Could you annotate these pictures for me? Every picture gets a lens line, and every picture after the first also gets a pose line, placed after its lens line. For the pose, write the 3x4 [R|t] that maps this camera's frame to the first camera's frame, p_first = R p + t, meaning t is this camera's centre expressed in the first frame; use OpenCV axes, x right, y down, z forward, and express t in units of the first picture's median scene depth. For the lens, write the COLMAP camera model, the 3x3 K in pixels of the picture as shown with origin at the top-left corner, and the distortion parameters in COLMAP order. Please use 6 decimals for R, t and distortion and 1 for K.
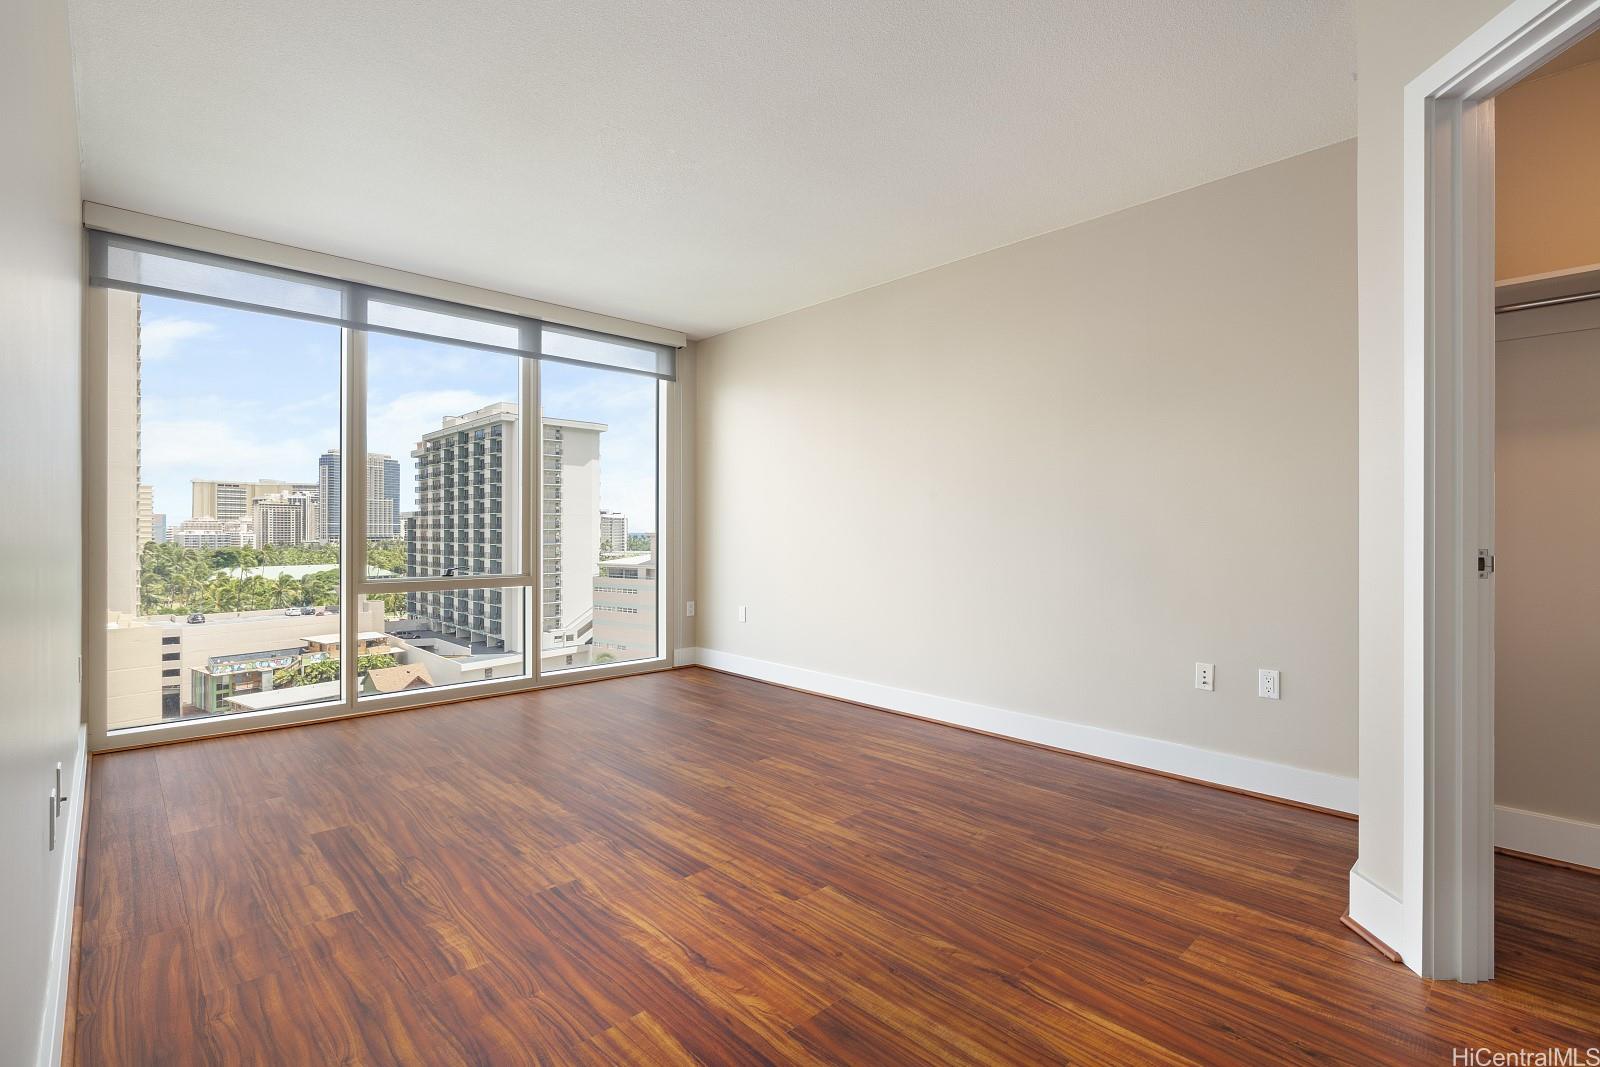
lens RADIAL K [[761.6, 0, 775.2], [0, 761.6, 532.3], [0, 0, 1]] dist [-0.001350, 0.000196]
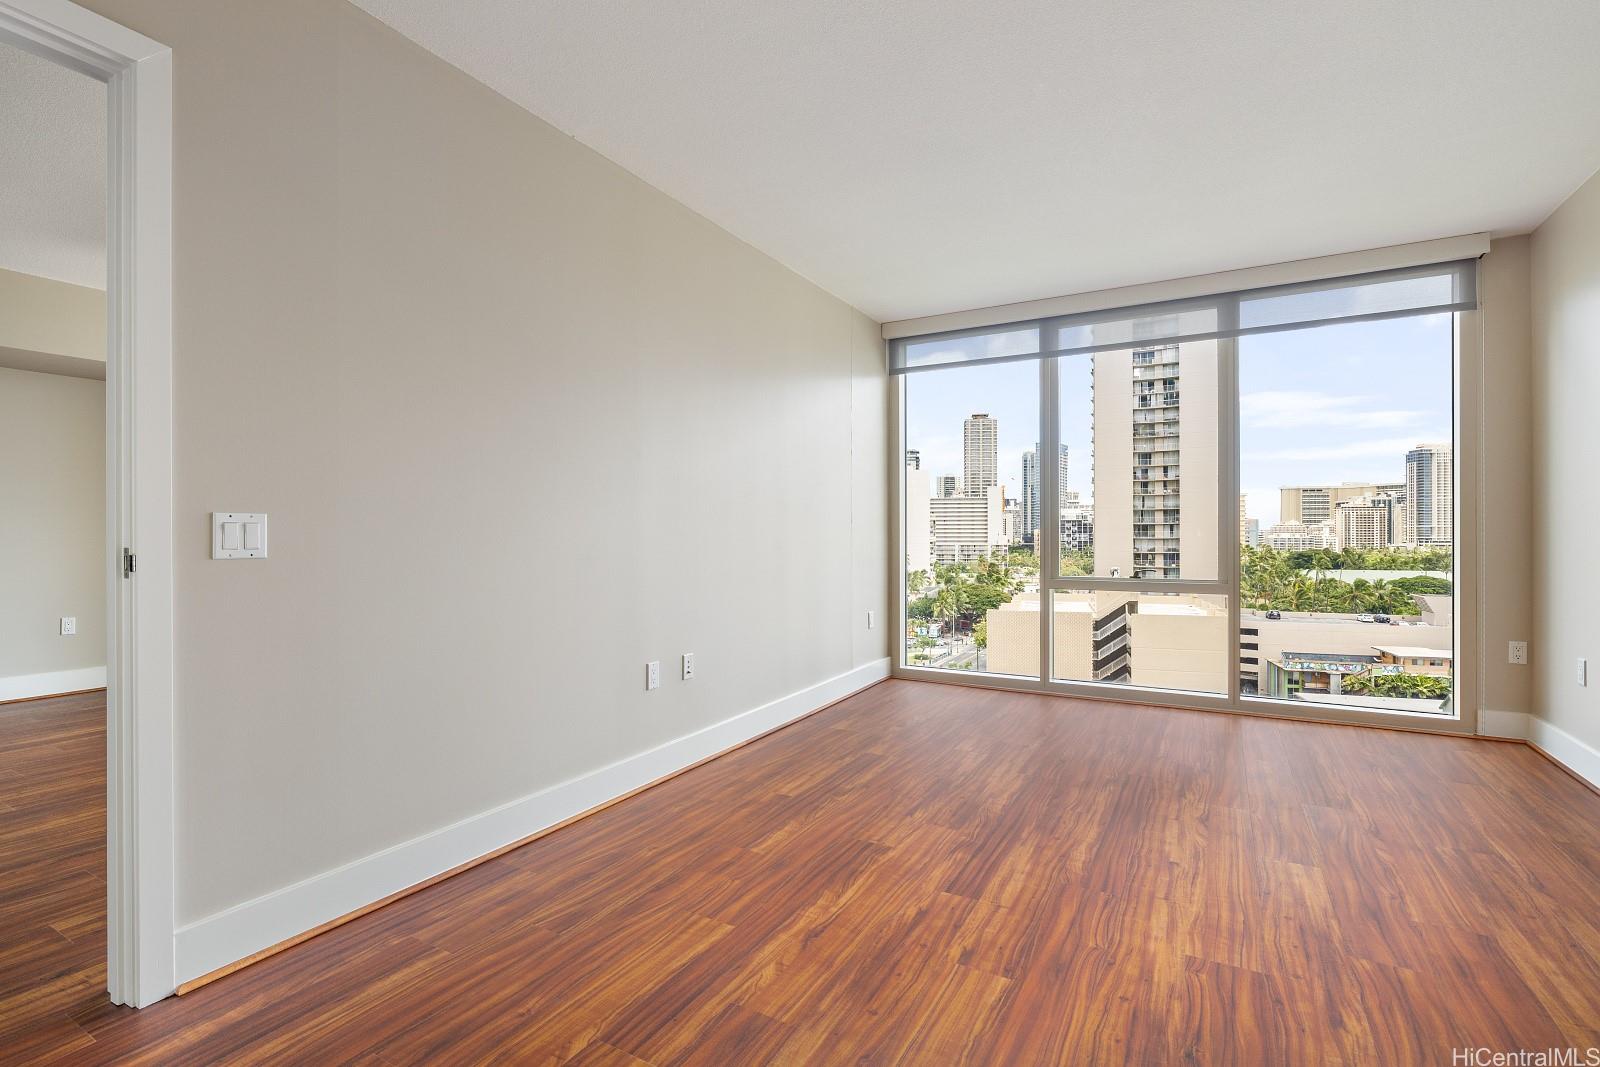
lens RADIAL K [[751.0, 0, 817.1], [0, 751.0, 535.5], [0, 0, 1]] dist [0.000533, 0.000063]
pose [[0.288387, -0.002301, -0.957511, 0.329897], [0.001948, 0.999996, -0.001817, 0.001523], [0.957512, -0.001341, 0.288390, 0.252697]]
